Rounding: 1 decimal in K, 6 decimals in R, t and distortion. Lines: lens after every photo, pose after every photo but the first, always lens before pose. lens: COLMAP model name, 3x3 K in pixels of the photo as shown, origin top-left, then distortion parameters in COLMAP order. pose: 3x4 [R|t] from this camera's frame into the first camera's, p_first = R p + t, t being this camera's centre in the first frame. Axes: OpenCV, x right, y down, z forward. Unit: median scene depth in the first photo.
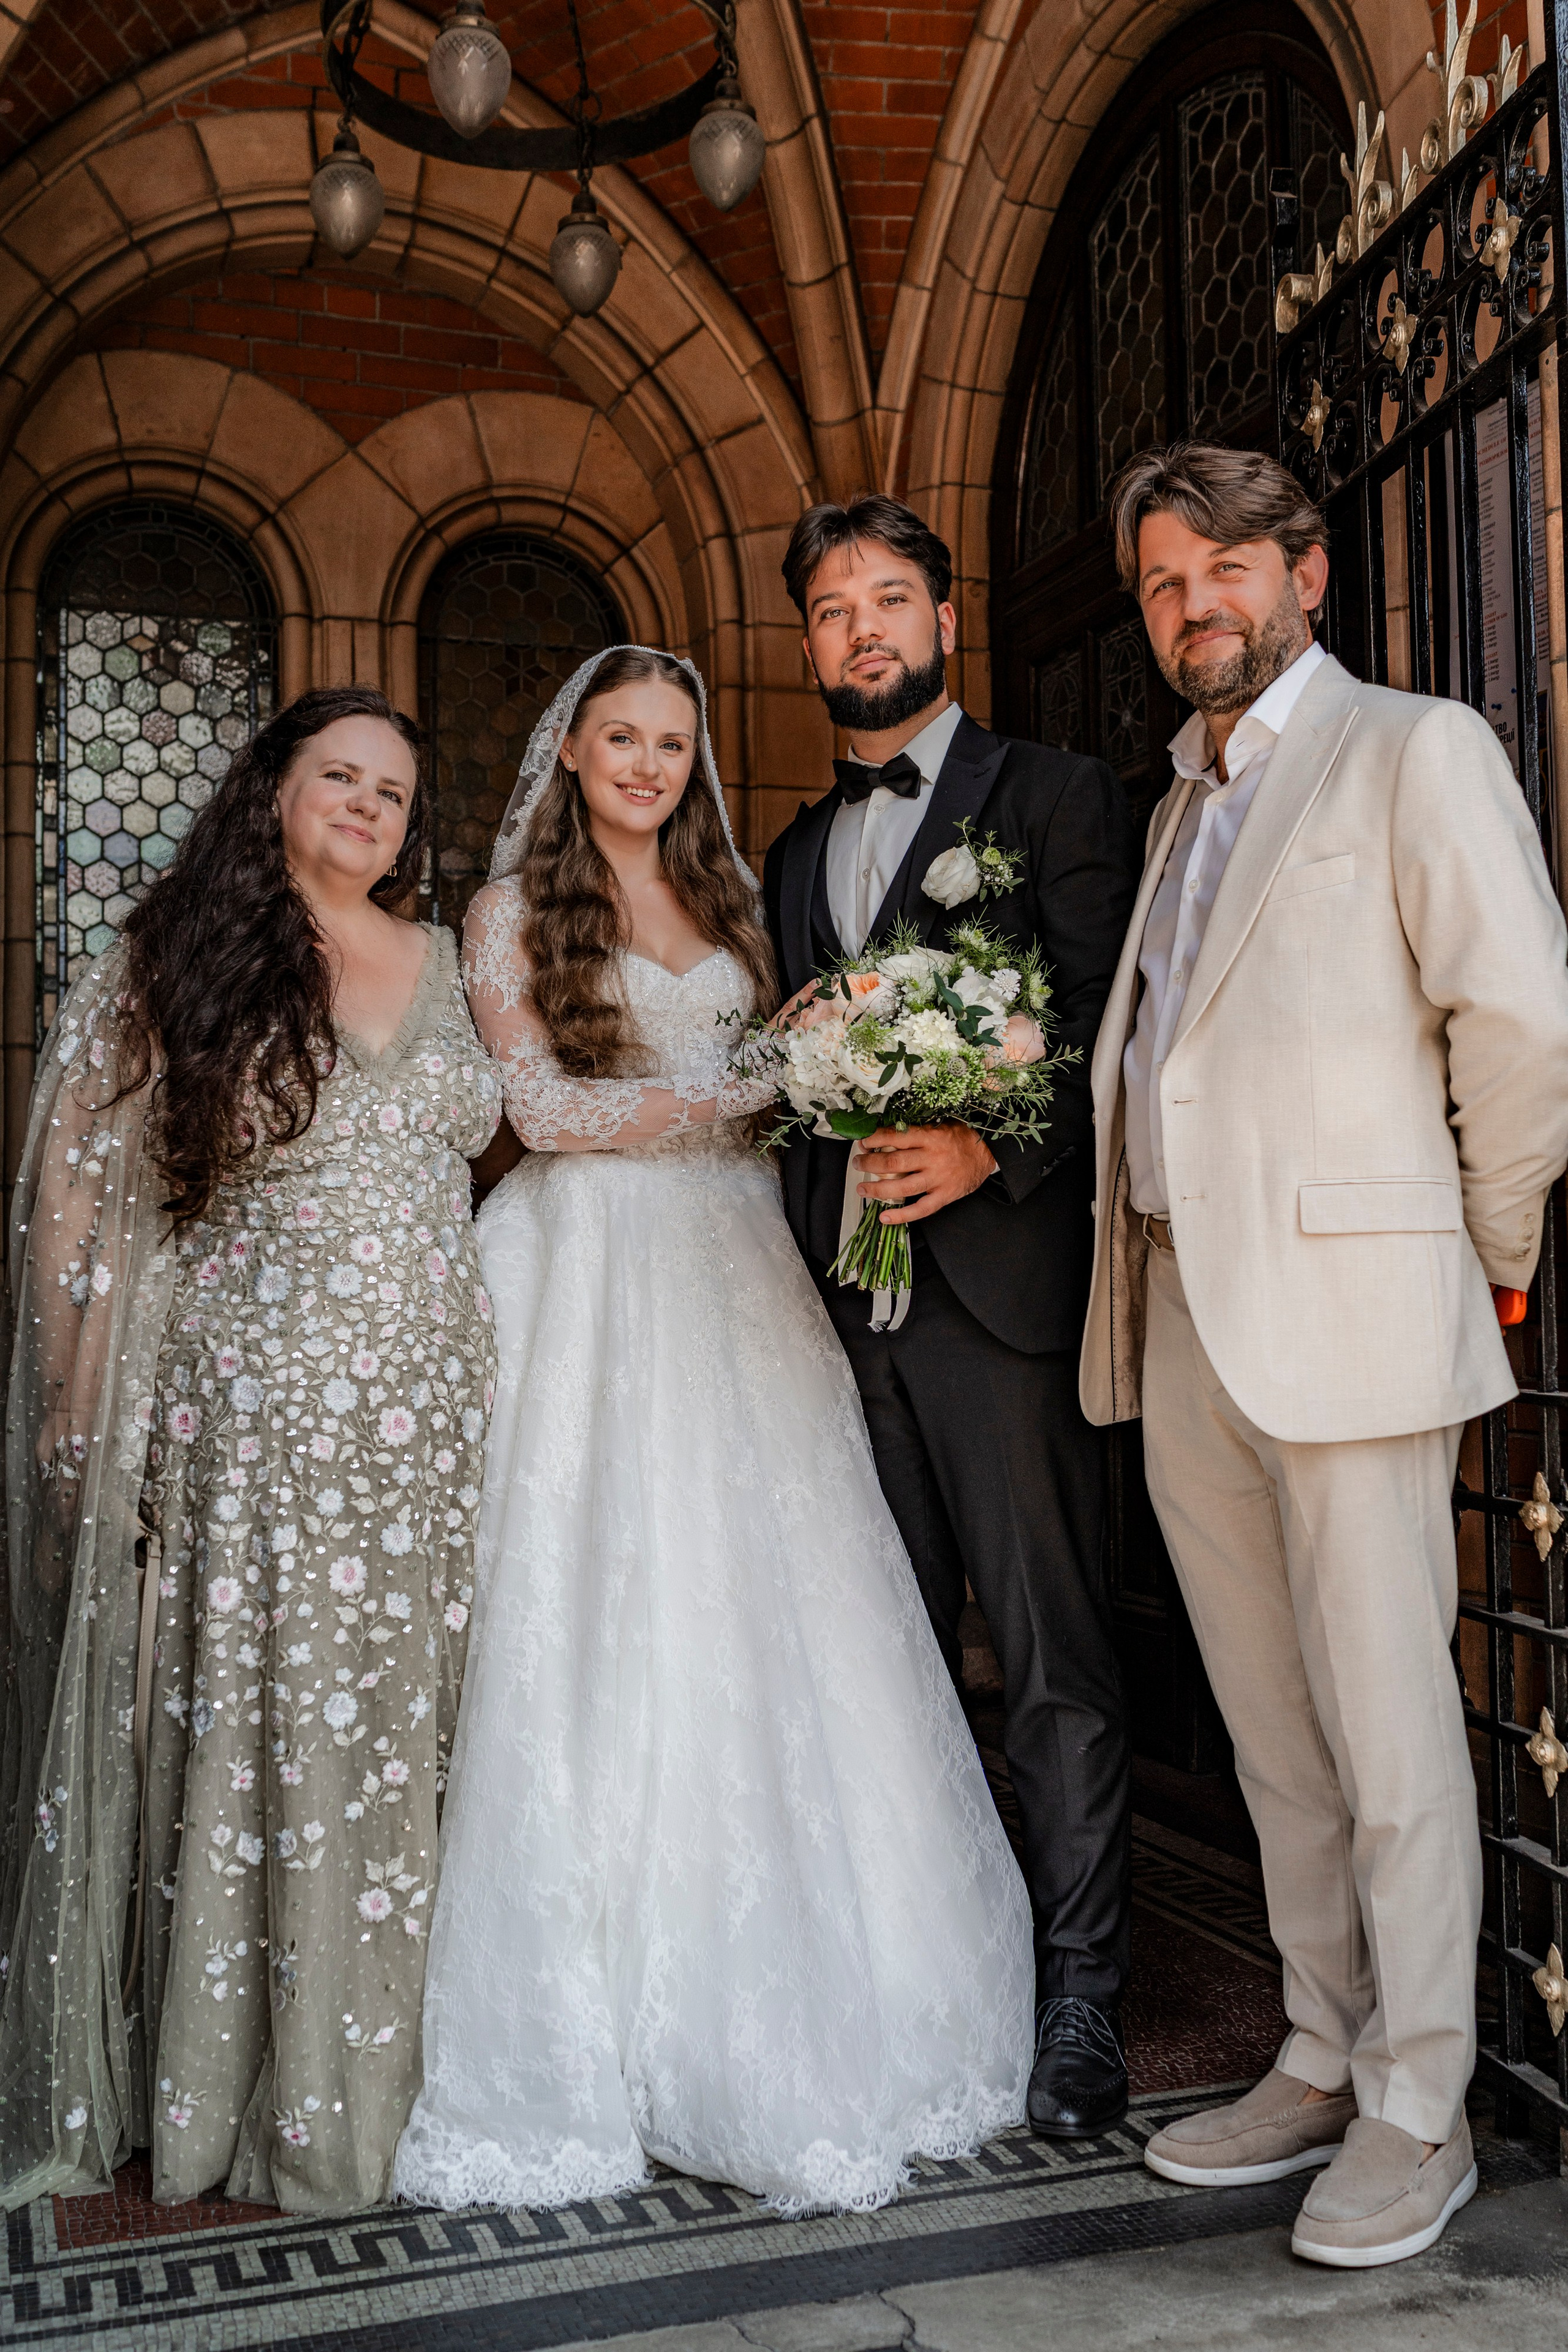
lens RADIAL K [[2370.7, 0, 798.6], [0, 2370.7, 1239.2], [0, 0, 1]] dist [-0.085744, 0.078848]
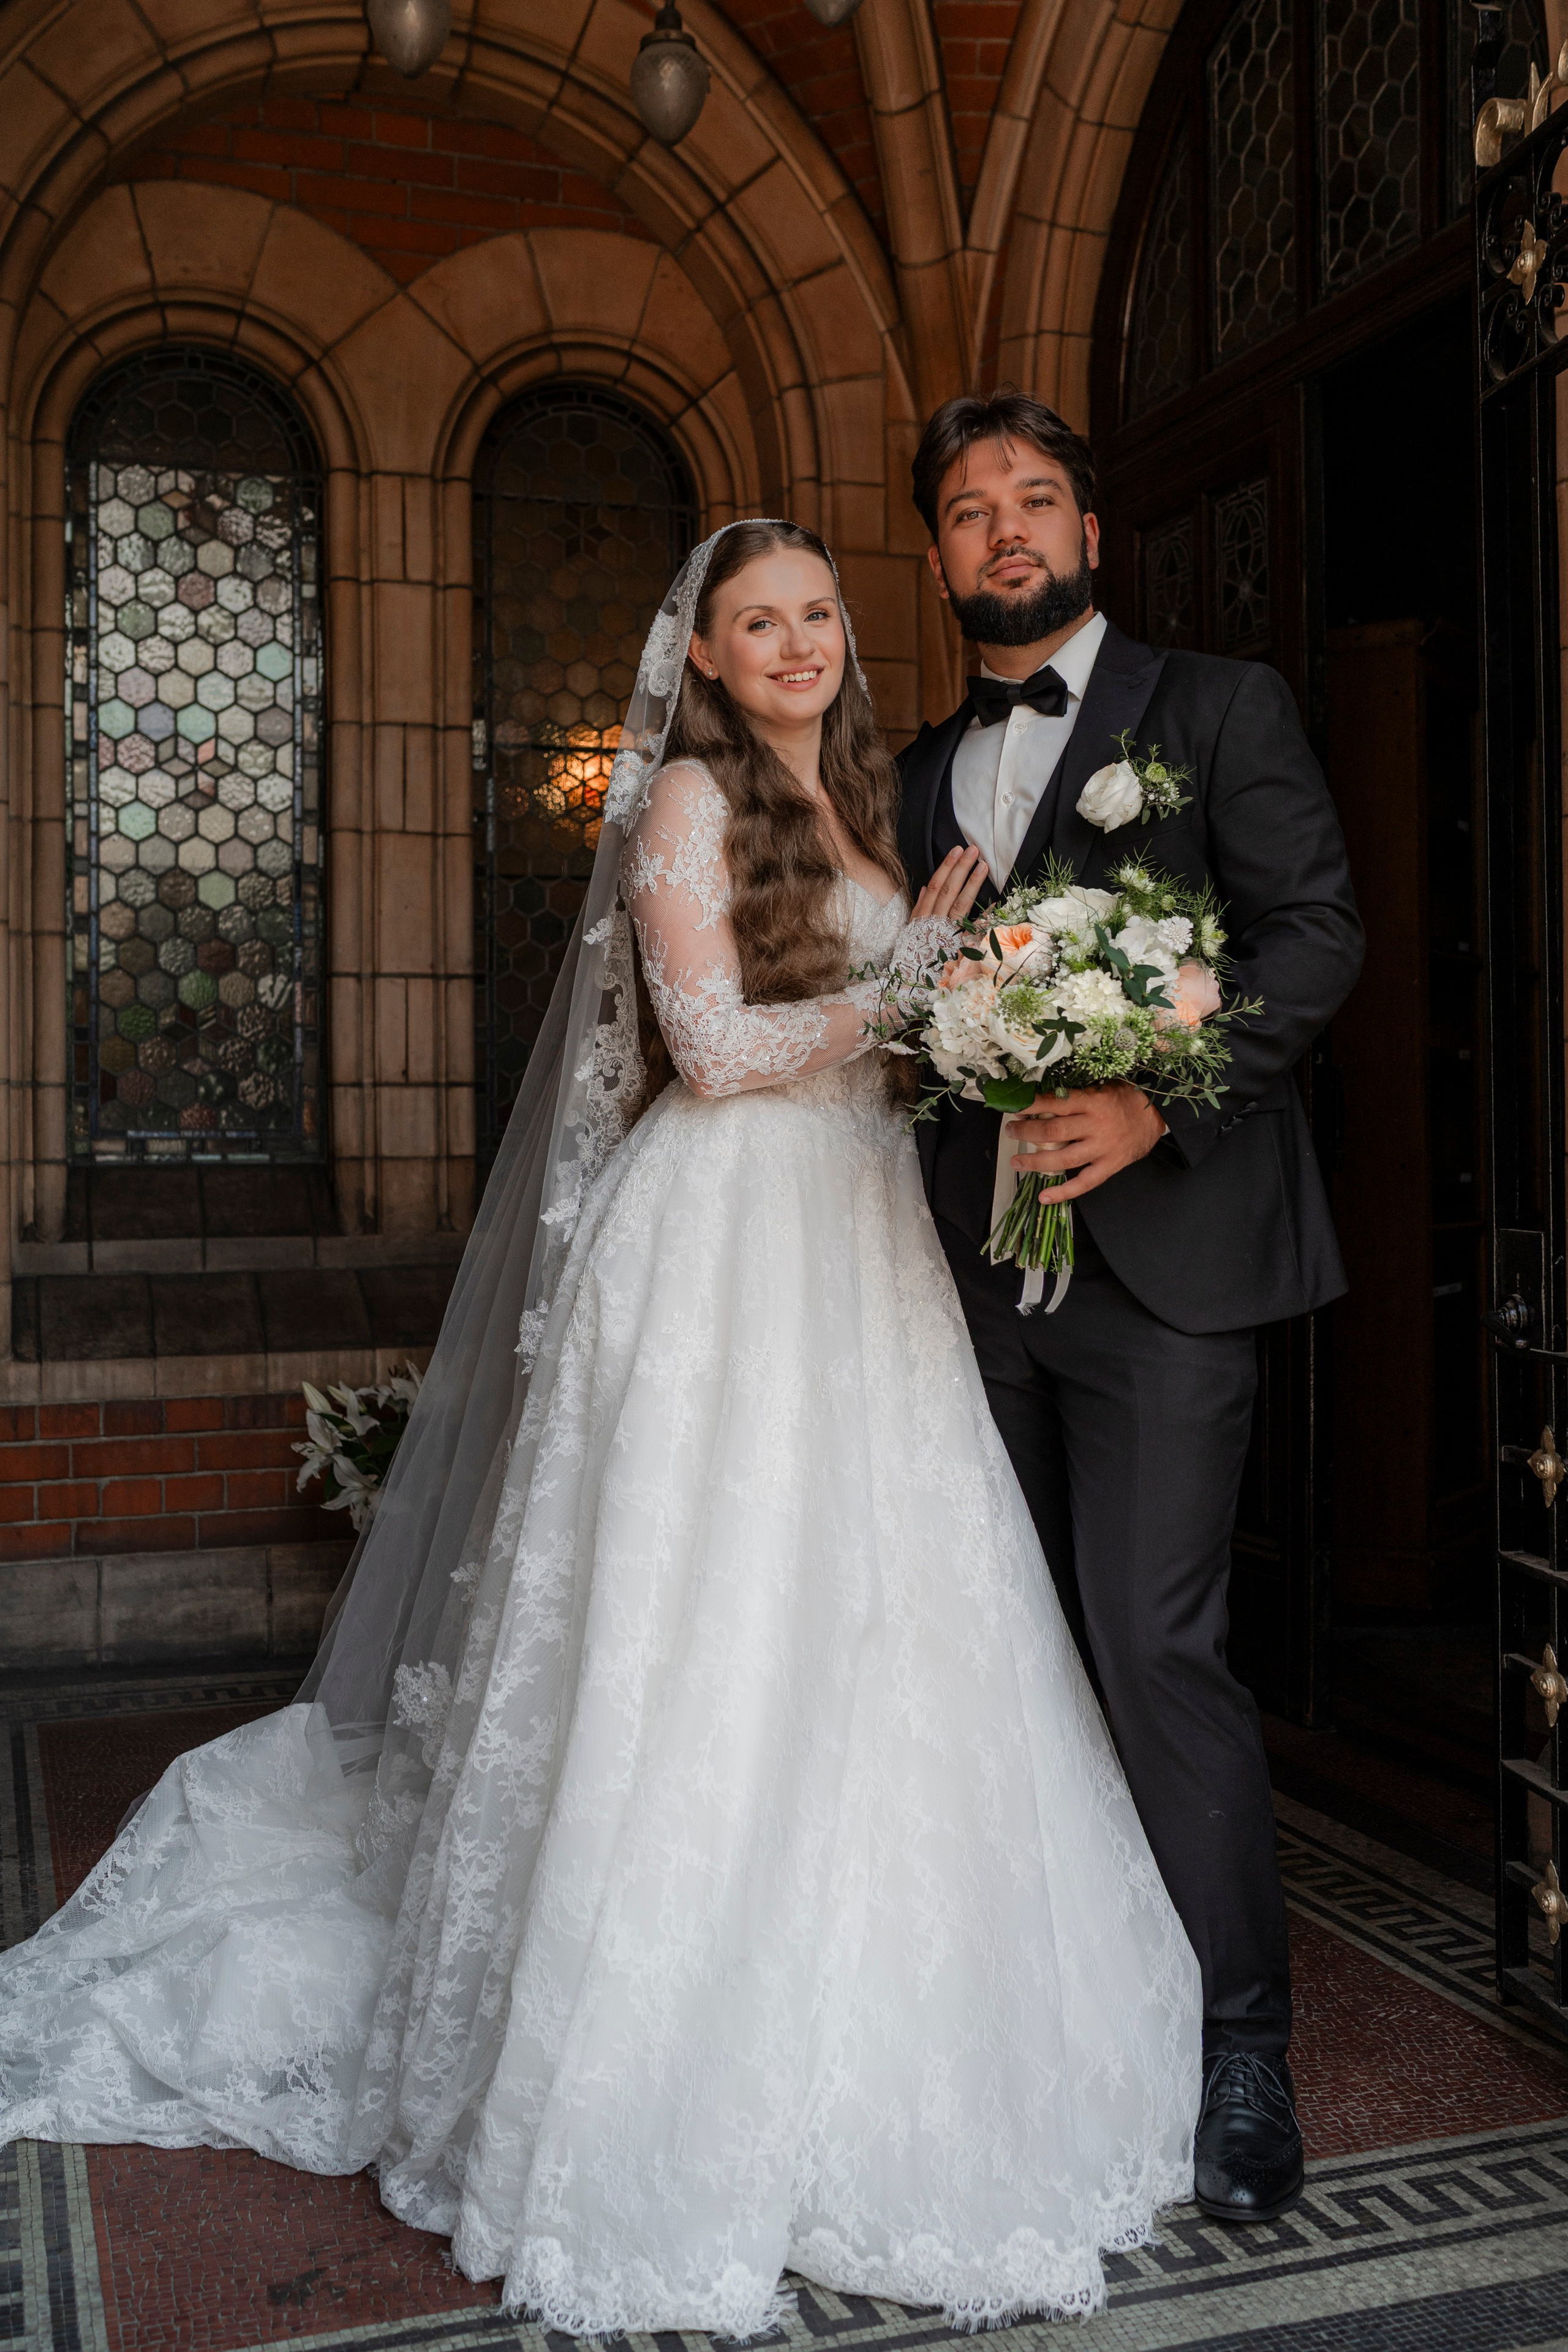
lens RADIAL K [[2328.9, 0, 795.7], [0, 2328.9, 1168.6], [0, 0, 1]] dist [-0.071684, 0.043057]
pose [[0.999968, 0.006632, -0.004551, -0.029139], [-0.006444, 0.999172, 0.040171, -0.027482], [0.004814, -0.040141, 0.999182, 0.076798]]
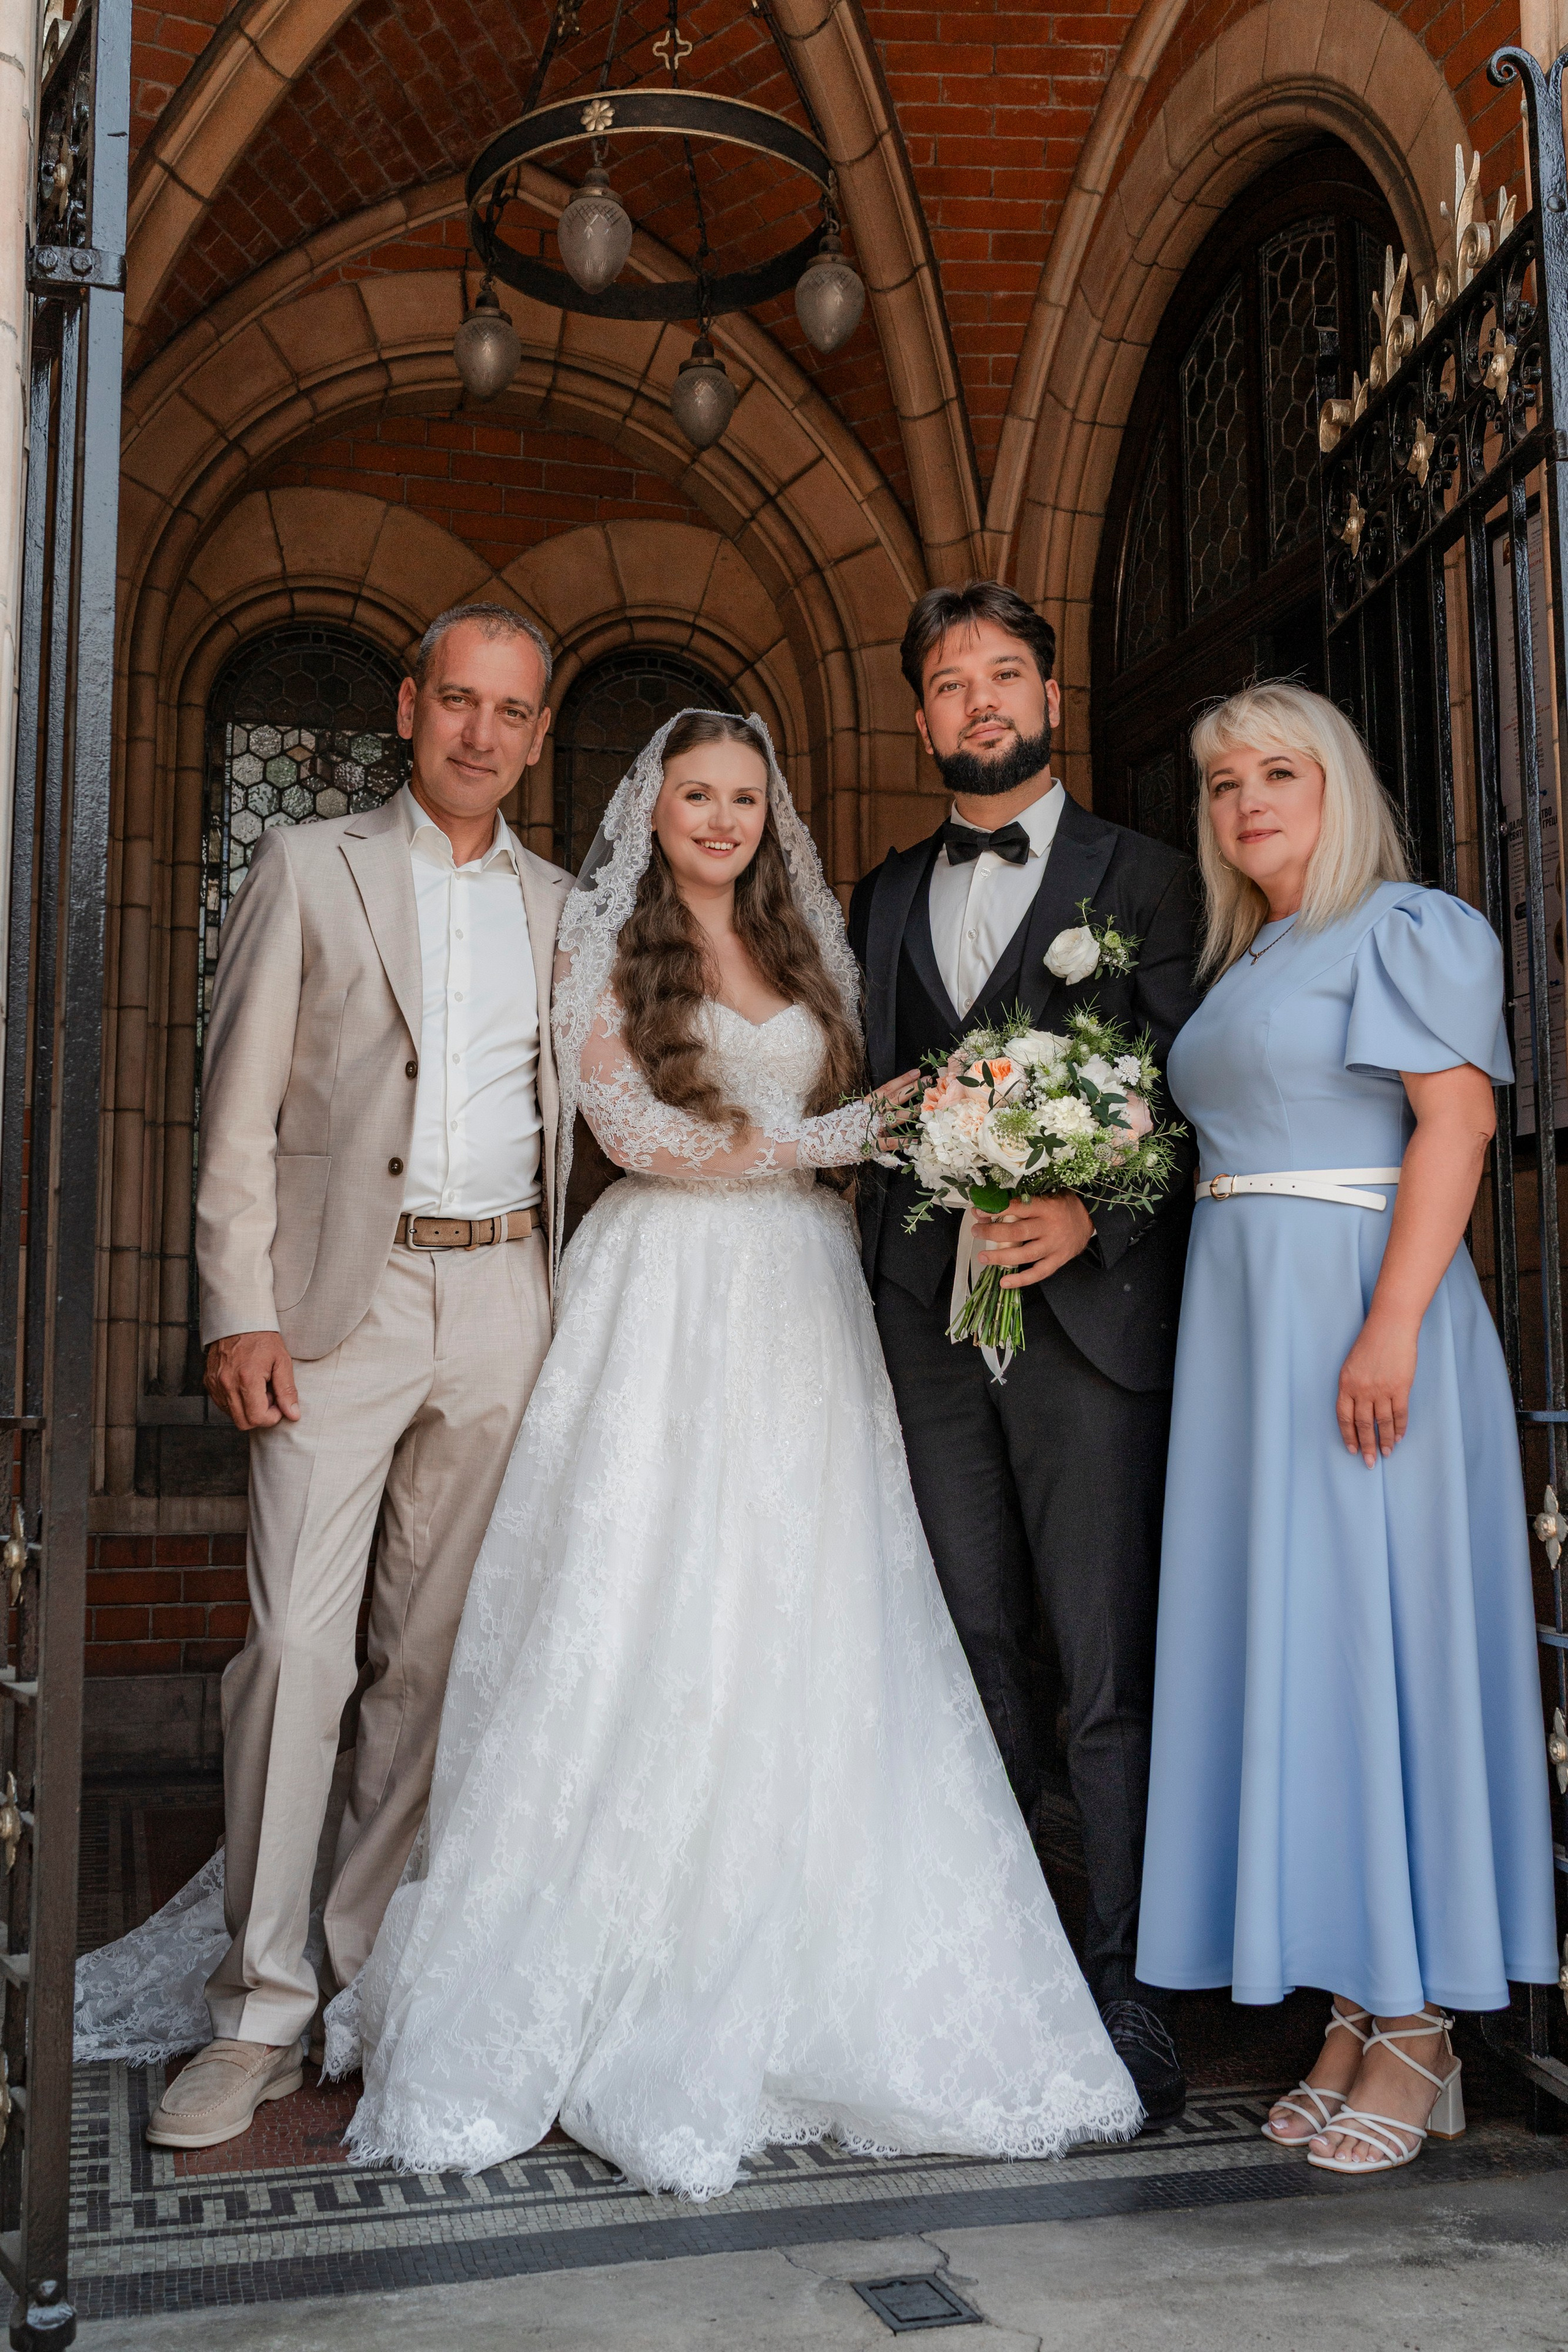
lens RADIAL K [[2386.6, 0, 772.6], [0, 2386.6, 1191.2], [0, 0, 1]] dist [-0.113860, 0.144152]
pose [[0.997004, 0.004620, -0.077206, 0.022160], [-0.010132, 0.997414, -0.071155, 0.022562], [0.076677, 0.071724, 0.994473, -0.052931]]
